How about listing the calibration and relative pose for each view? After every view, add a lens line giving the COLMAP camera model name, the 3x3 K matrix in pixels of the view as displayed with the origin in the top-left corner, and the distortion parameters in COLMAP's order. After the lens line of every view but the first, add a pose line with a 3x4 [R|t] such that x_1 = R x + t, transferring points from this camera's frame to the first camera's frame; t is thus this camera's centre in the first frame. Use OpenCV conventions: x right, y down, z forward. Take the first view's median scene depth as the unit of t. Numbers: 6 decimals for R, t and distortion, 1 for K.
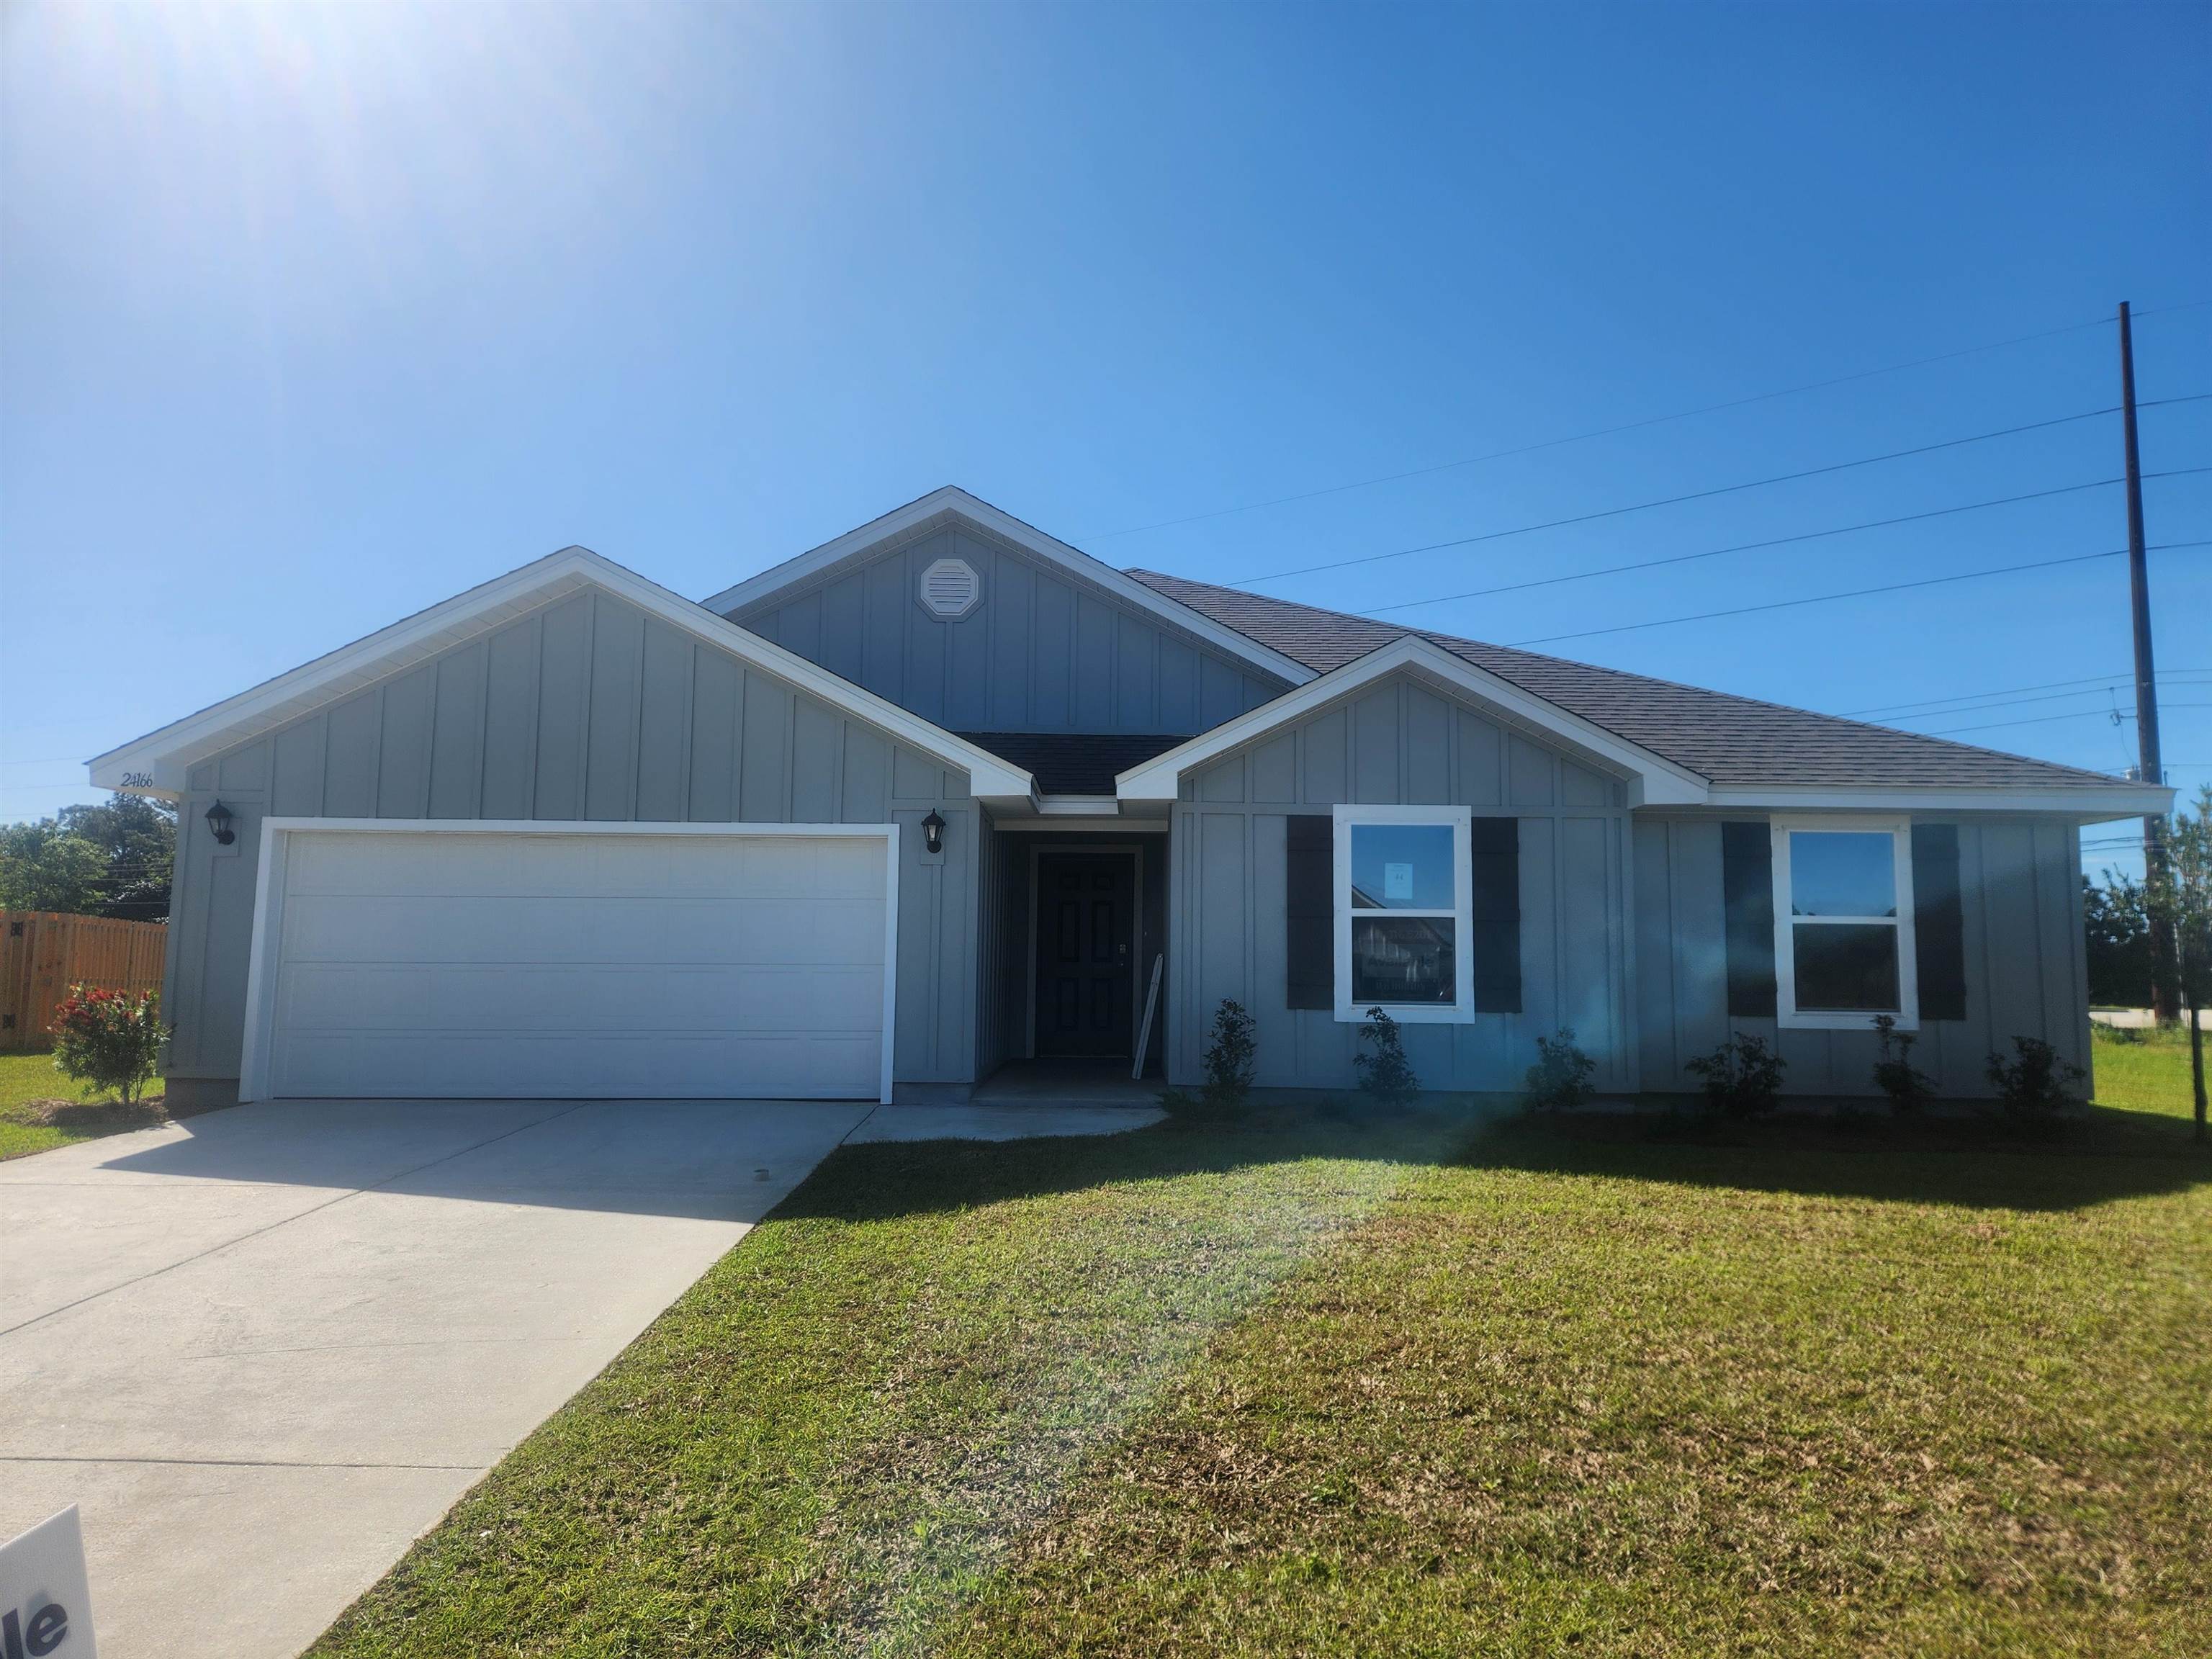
lens RADIAL K [[1526.0, 0, 1106.0], [0, 1526.0, 829.5], [0, 0, 1]] dist [0.090920, -0.071661]
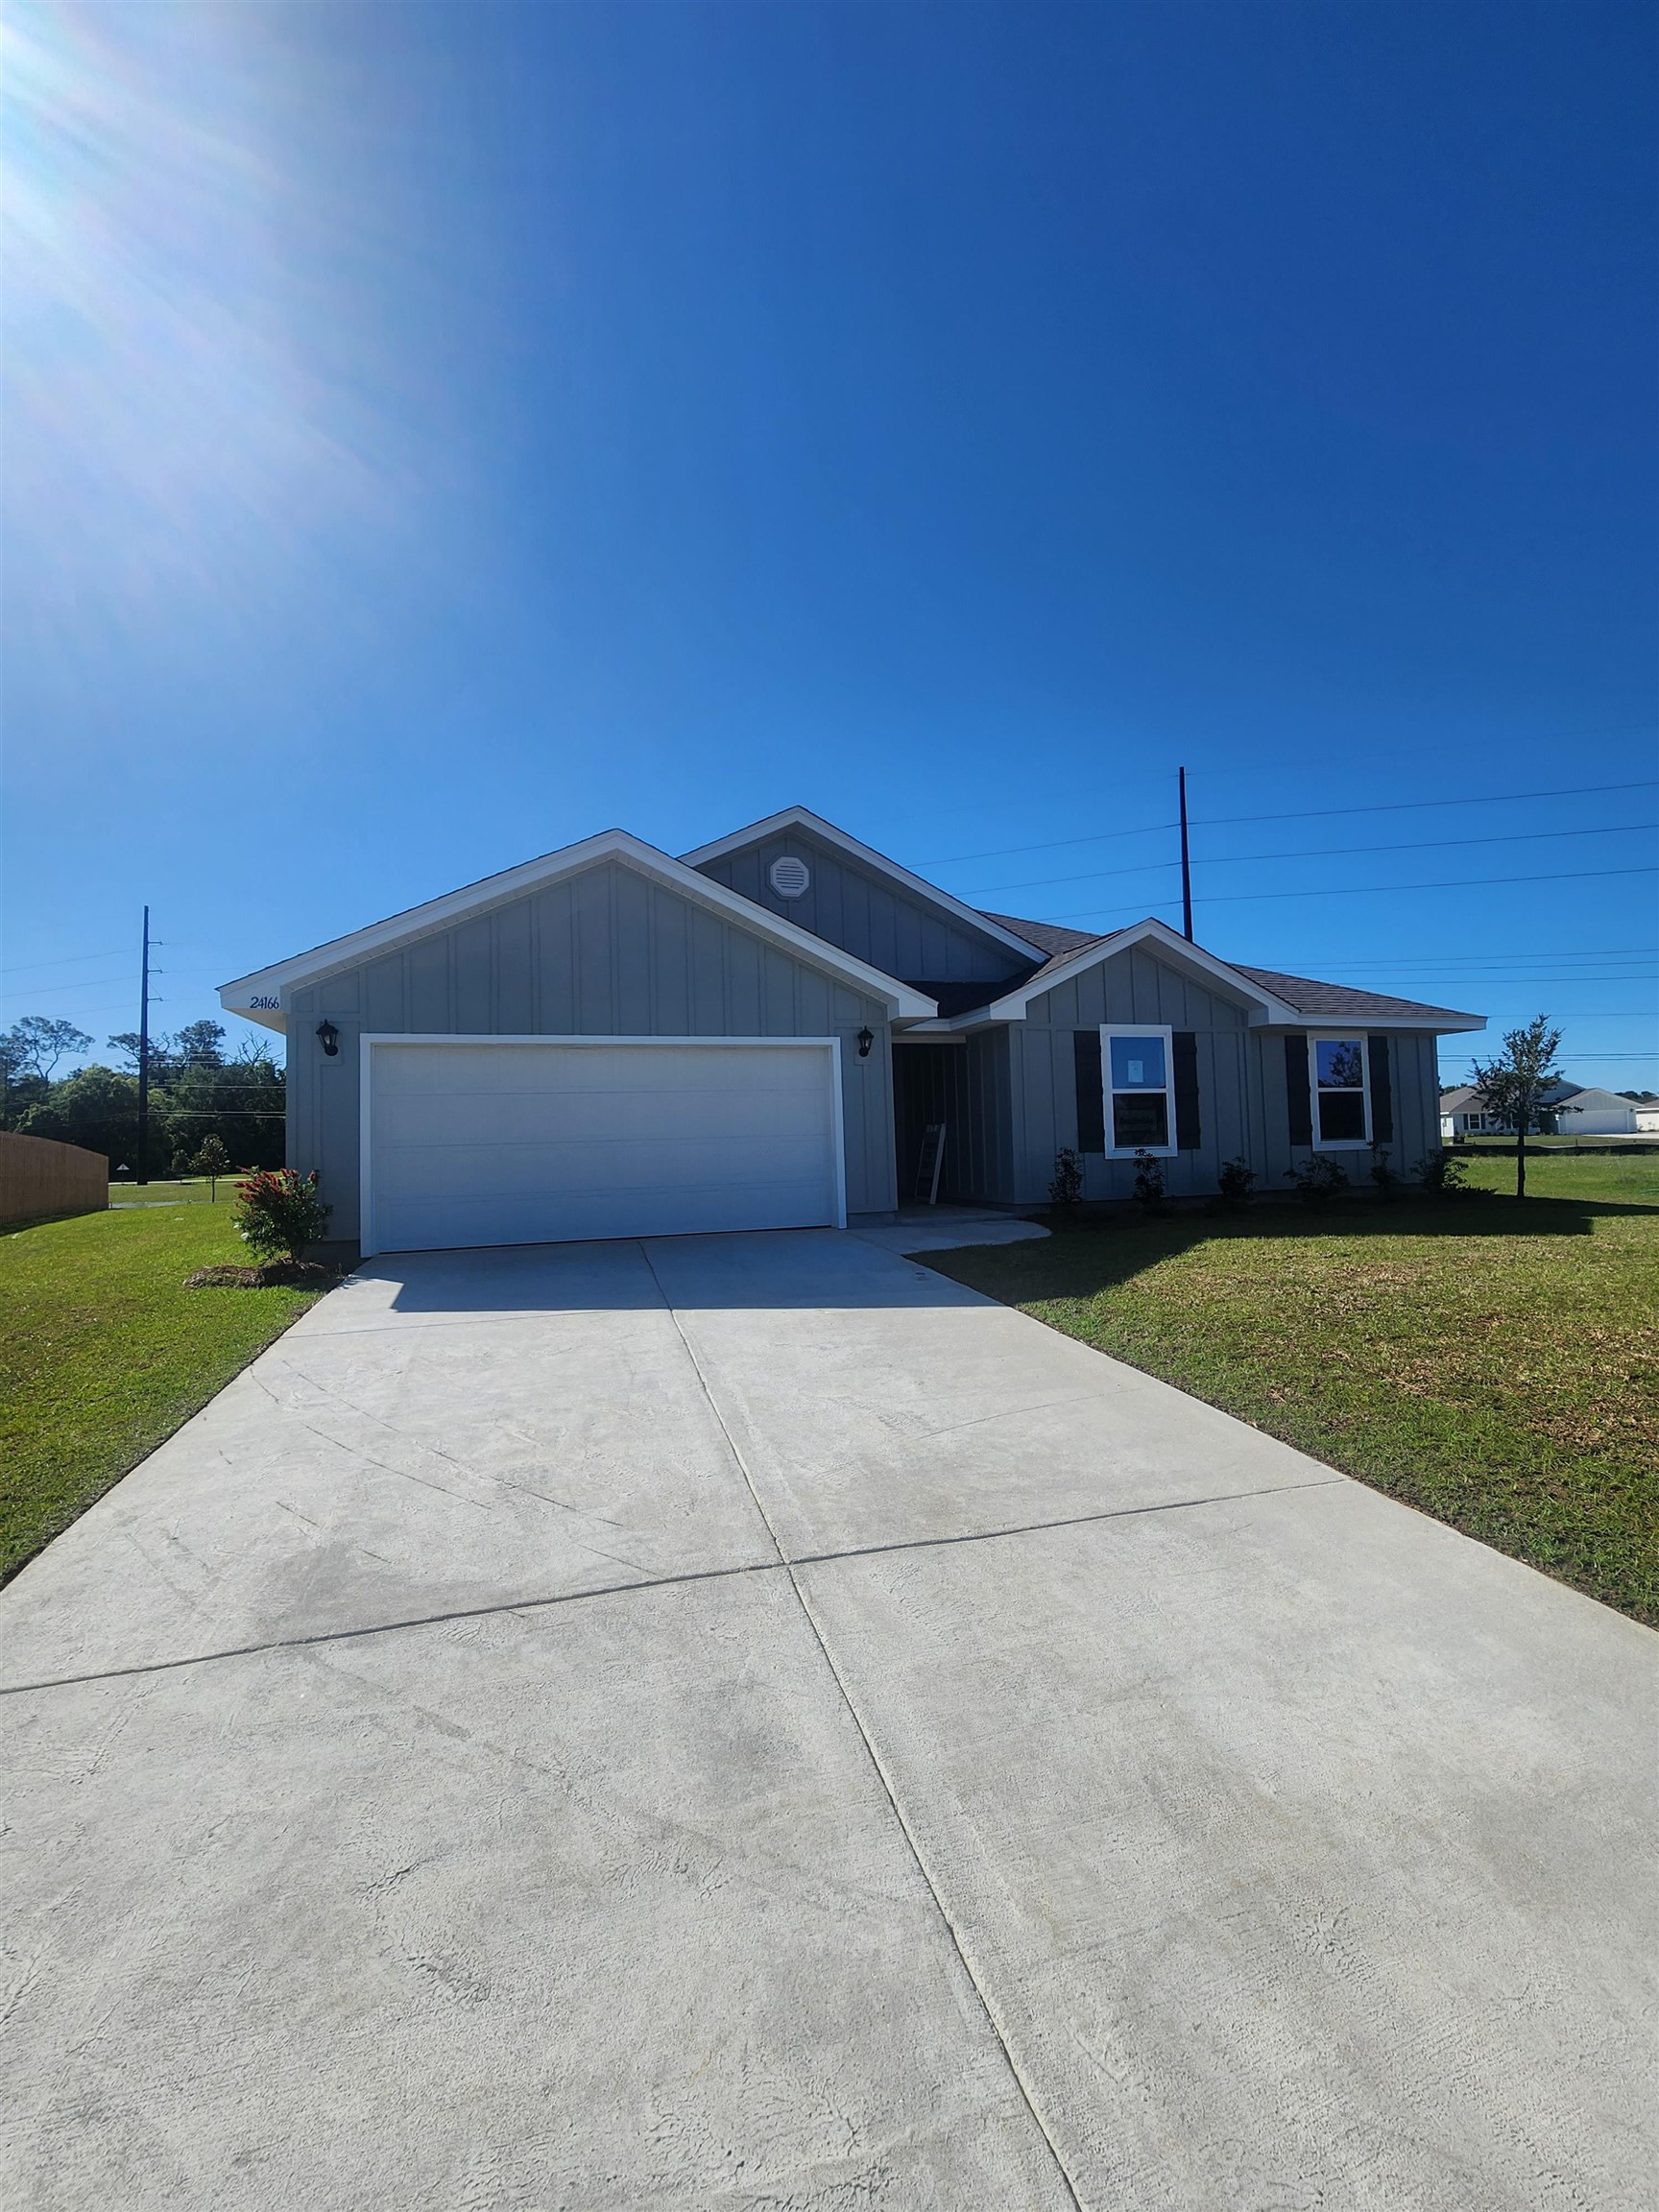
lens RADIAL K [[953.0, 0, 829.5], [0, 953.0, 1106.0], [0, 0, 1]] dist [-0.000264, -0.000006]
pose [[0.946857, -0.026221, 0.320584, -0.438731], [0.009240, 0.998478, 0.054374, 0.012486], [-0.321522, -0.048522, 0.945658, 0.148894]]
